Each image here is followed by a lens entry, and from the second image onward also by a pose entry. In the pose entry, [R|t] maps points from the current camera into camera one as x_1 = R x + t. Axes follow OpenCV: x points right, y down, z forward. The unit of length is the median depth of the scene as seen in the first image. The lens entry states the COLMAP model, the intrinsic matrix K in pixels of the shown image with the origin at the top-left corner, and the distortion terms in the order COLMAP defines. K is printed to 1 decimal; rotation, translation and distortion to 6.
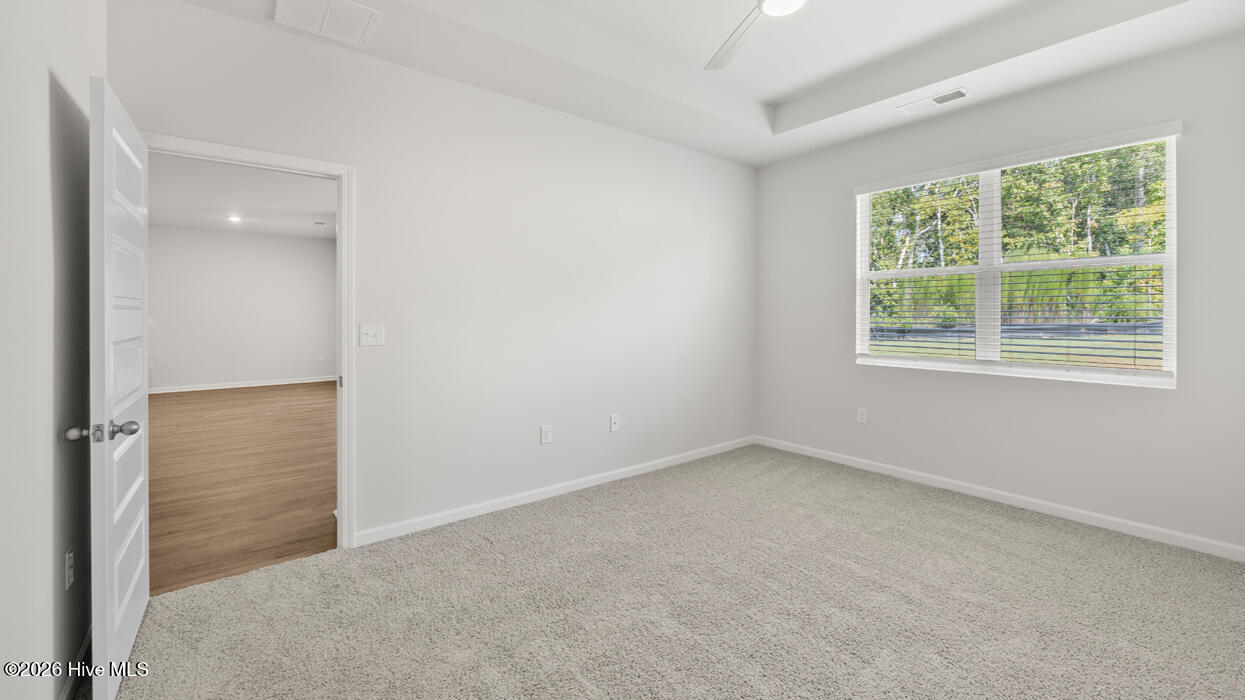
lens RADIAL K [[483.7, 0, 622.5], [0, 483.7, 350.0], [0, 0, 1]] dist [0.000291, 0.000068]
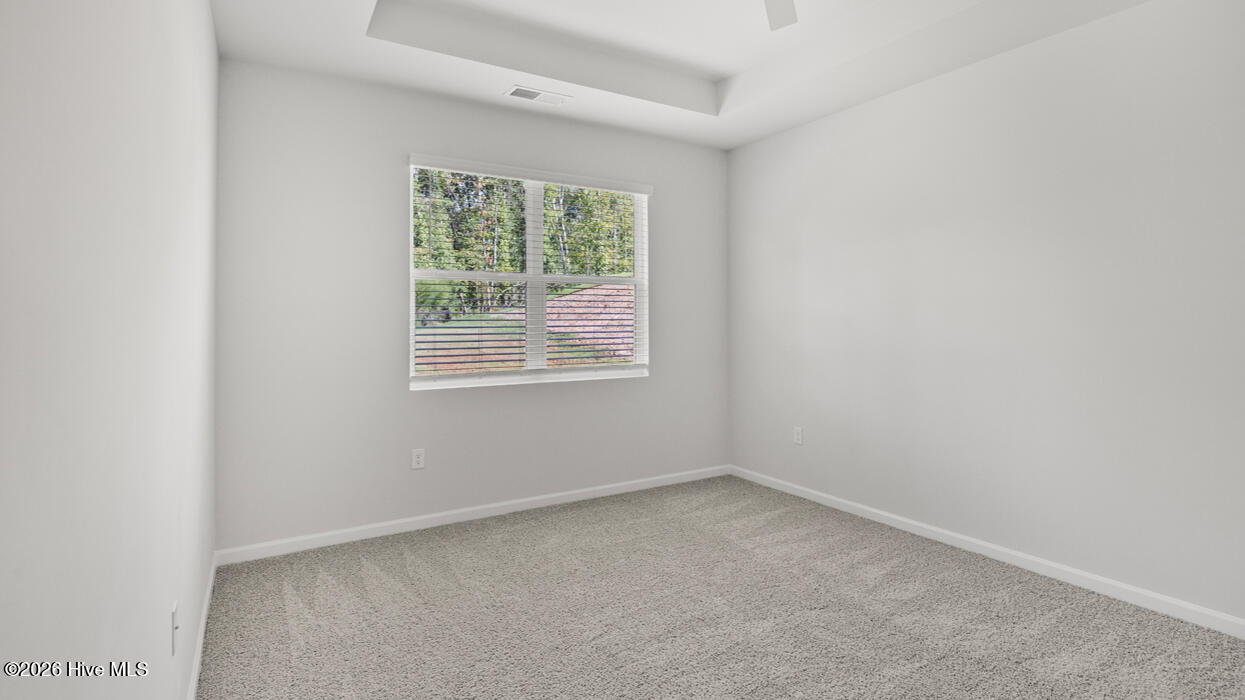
lens RADIAL K [[654.5, 0, 622.5], [0, 654.5, 350.0], [0, 0, 1]] dist [0.000269, -0.000051]
pose [[0.066133, -0.040098, 0.997005, -0.604144], [0.078406, 0.996312, 0.034869, -0.053752], [-0.994726, 0.075865, 0.069033, 0.757898]]
